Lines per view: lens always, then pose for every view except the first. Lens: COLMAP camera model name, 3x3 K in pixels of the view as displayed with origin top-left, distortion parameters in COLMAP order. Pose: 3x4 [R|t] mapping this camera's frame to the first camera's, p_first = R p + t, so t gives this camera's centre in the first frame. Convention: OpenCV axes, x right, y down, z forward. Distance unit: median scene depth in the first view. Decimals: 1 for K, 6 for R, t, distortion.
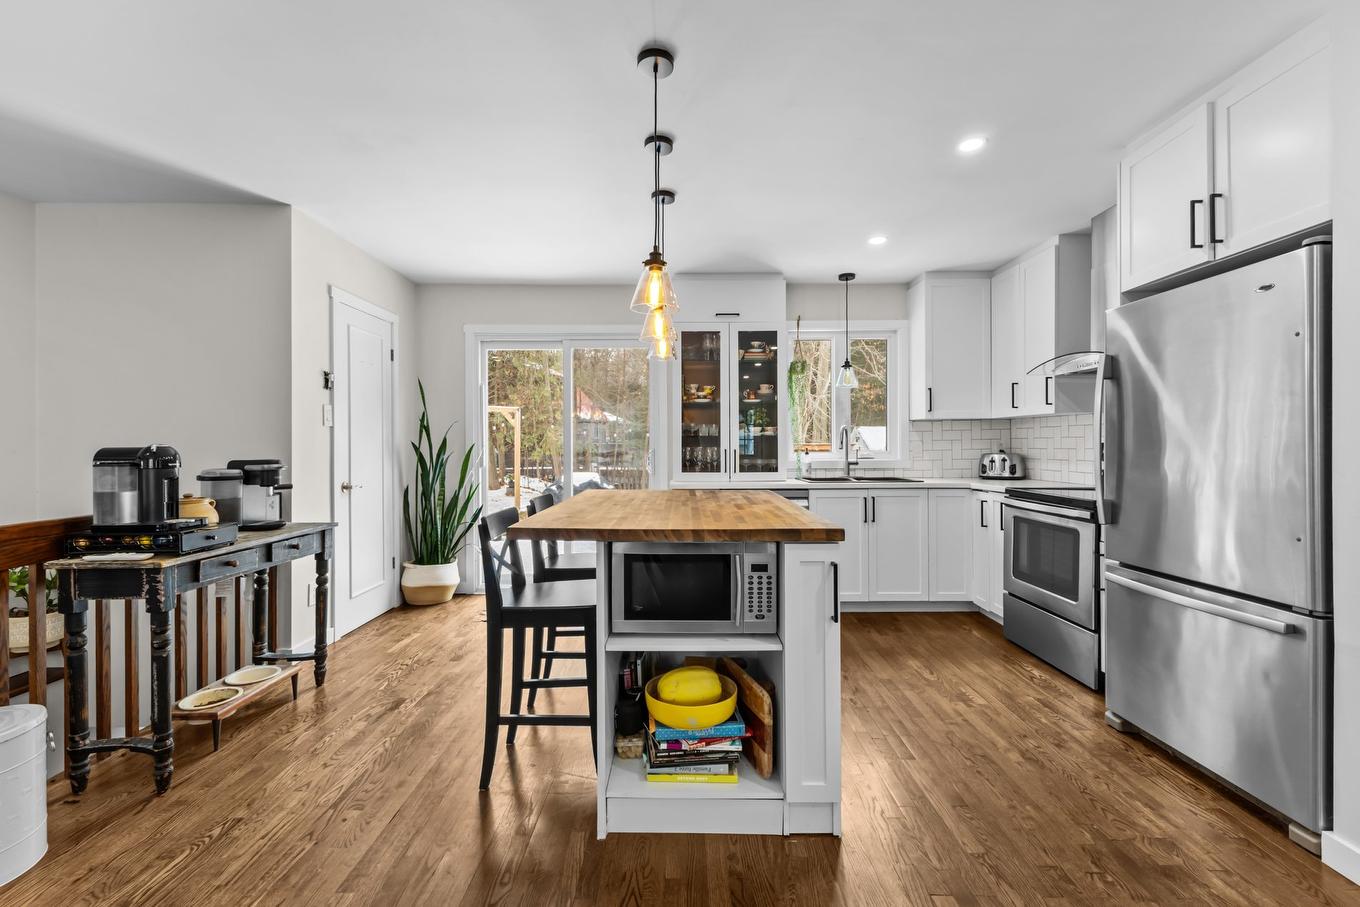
lens RADIAL K [[586.9, 0, 682.5], [0, 586.9, 446.0], [0, 0, 1]] dist [0.014792, -0.004674]
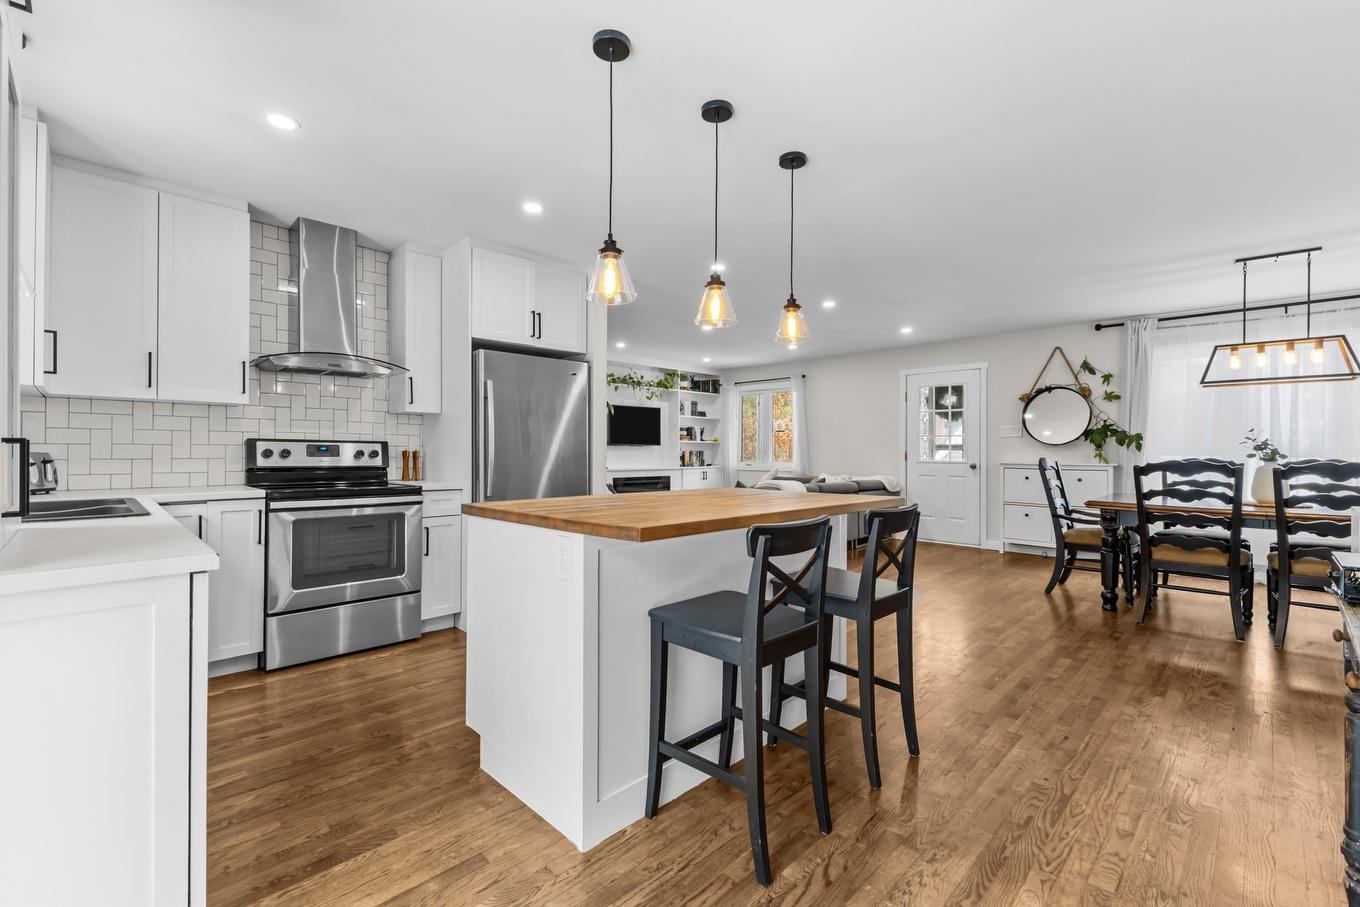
lens RADIAL K [[586.9, 0, 677.9], [0, 586.9, 452.6], [0, 0, 1]] dist [0.014792, -0.004674]
pose [[-0.703737, -0.004963, 0.710443, -0.373744], [-0.003558, 0.999988, 0.003462, 0.009634], [-0.710451, -0.000091, -0.703746, 0.974263]]
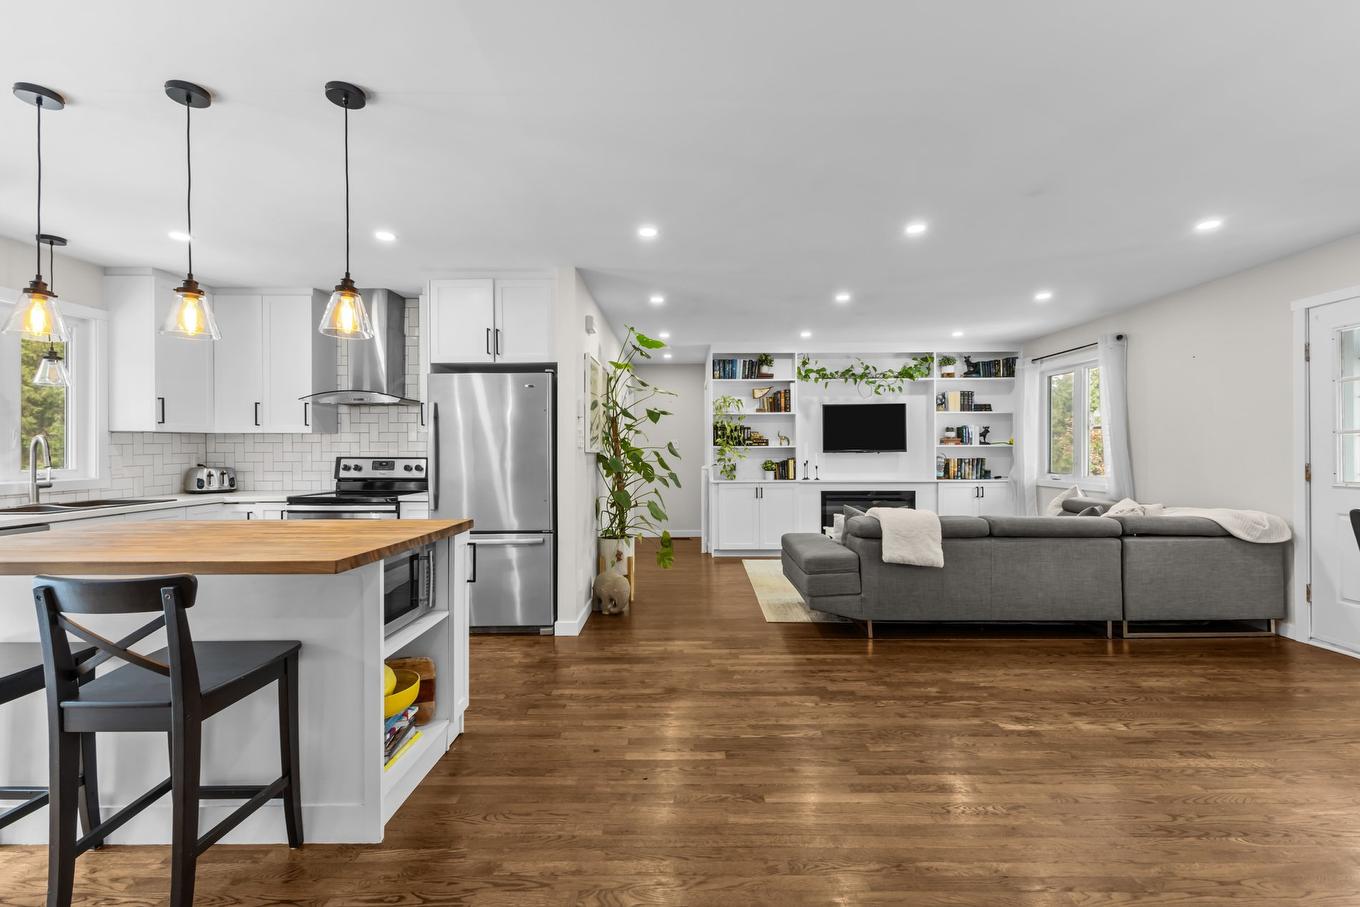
lens RADIAL K [[586.9, 0, 679.8], [0, 586.9, 453.6], [0, 0, 1]] dist [0.014792, -0.004674]
pose [[0.011317, -0.002563, 0.999933, -0.489775], [0.005392, 0.999982, 0.002502, -0.009810], [-0.999921, 0.005363, 0.011330, 0.184824]]
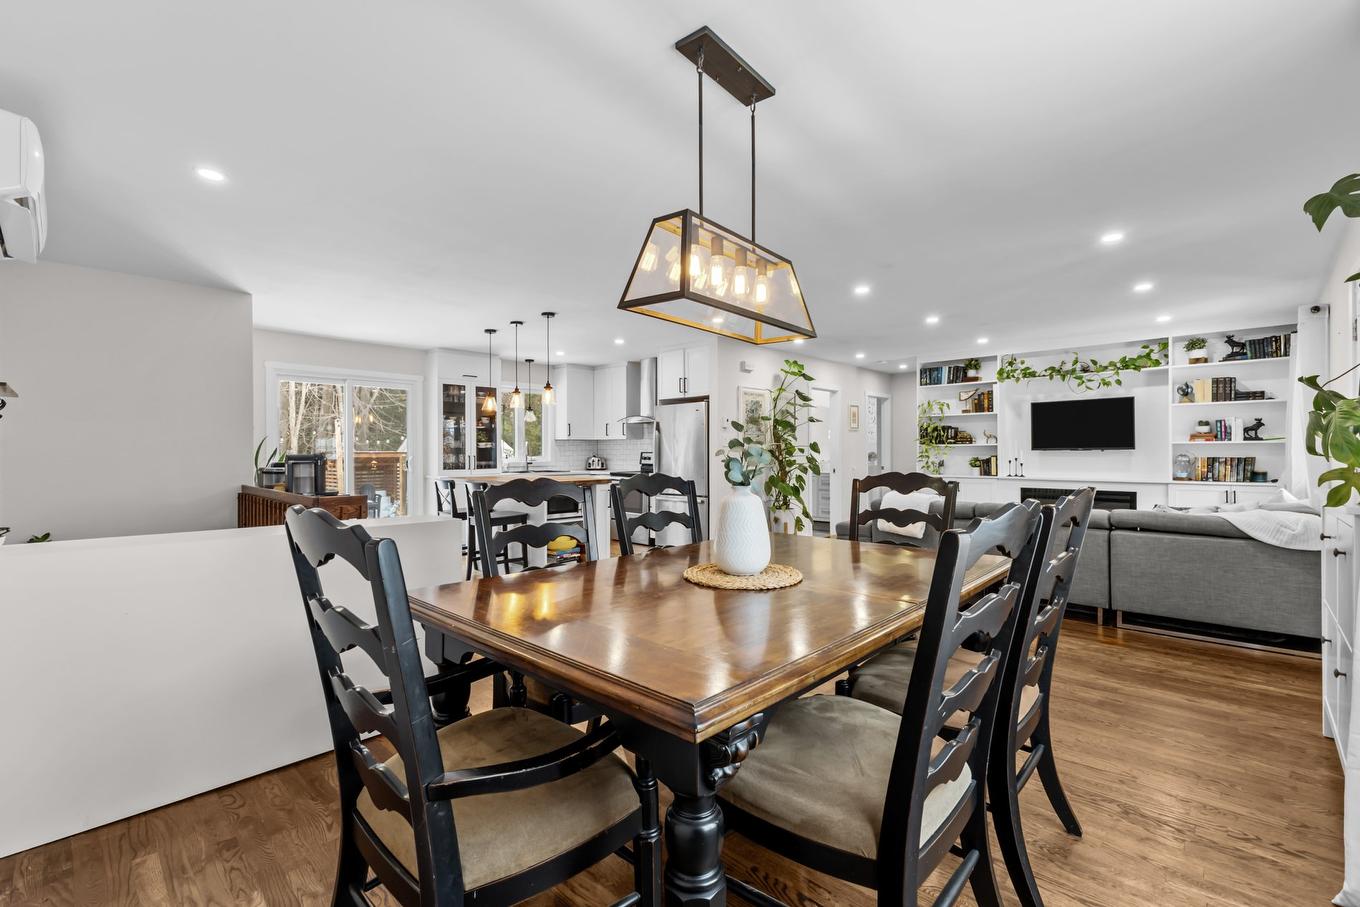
lens RADIAL K [[586.9, 0, 677.0], [0, 586.9, 455.2], [0, 0, 1]] dist [0.014792, -0.004674]
pose [[0.695501, -0.002991, 0.718519, -0.731728], [0.001727, 0.999995, 0.002490, 0.001345], [-0.718523, -0.000491, 0.695503, -0.613558]]
